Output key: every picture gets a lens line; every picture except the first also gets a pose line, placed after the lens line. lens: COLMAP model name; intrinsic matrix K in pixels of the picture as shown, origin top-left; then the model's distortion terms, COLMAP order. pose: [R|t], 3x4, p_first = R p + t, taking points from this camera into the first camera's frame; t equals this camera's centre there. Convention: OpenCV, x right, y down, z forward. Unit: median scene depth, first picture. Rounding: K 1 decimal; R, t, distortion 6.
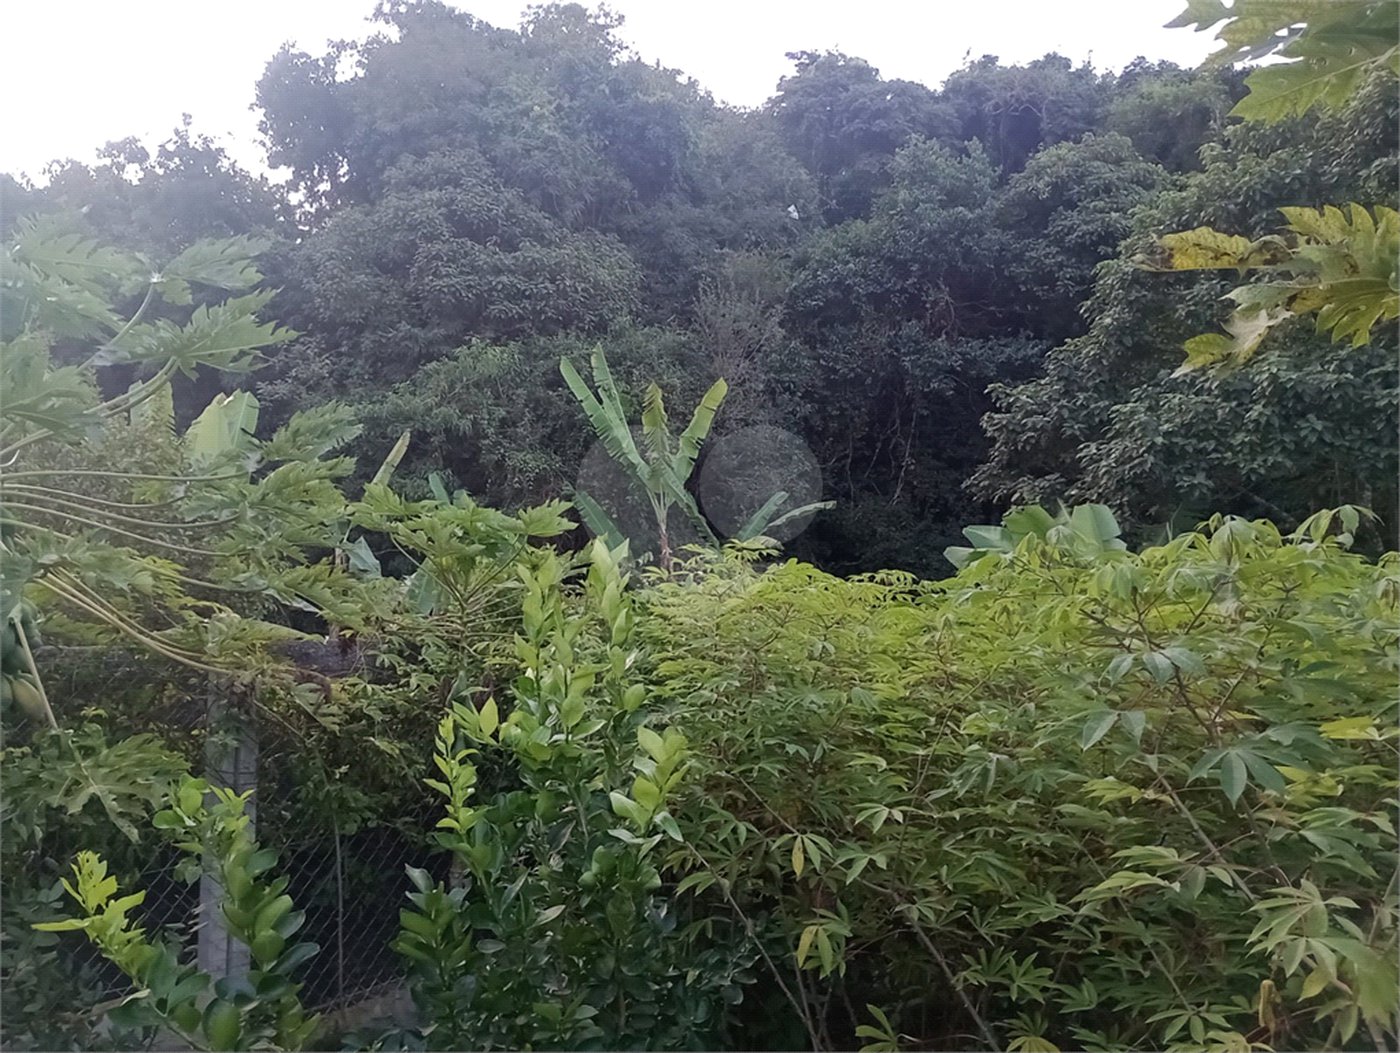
lens RADIAL K [[1157.1, 0, 695.8], [0, 1157.1, 531.0], [0, 0, 1]] dist [0.060001, -0.077988]
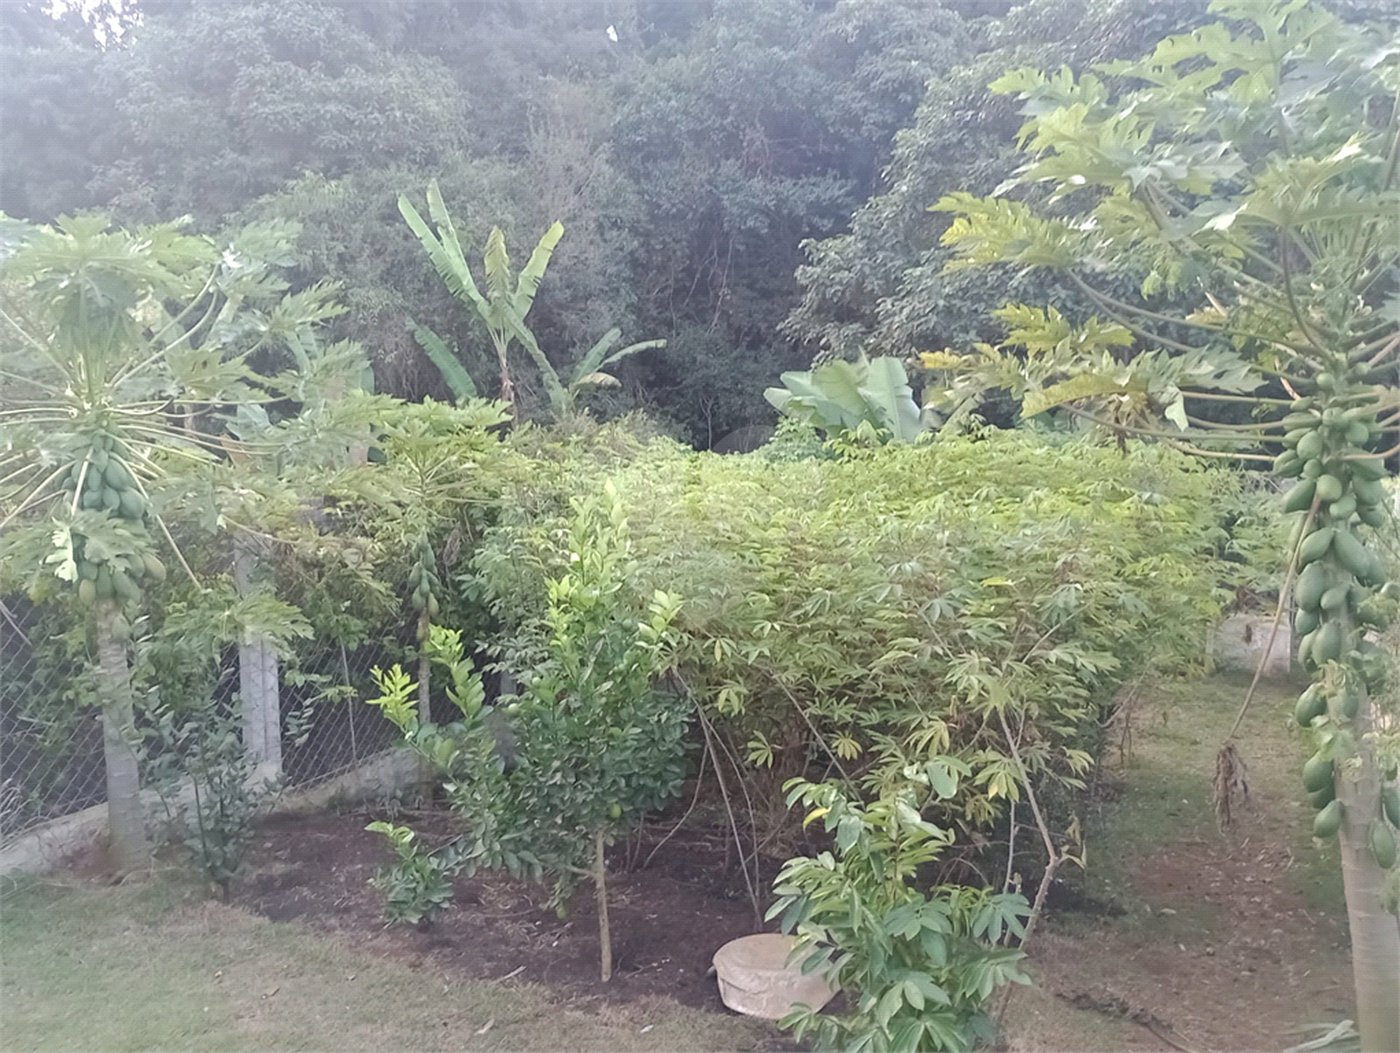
lens RADIAL K [[1157.1, 0, 695.8], [0, 1157.1, 531.0], [0, 0, 1]] dist [0.060001, -0.077988]
pose [[0.986009, -0.027656, 0.164384, -0.044517], [-0.000340, 0.985806, 0.167891, -0.037517], [-0.166694, -0.165598, 0.972003, -0.129250]]
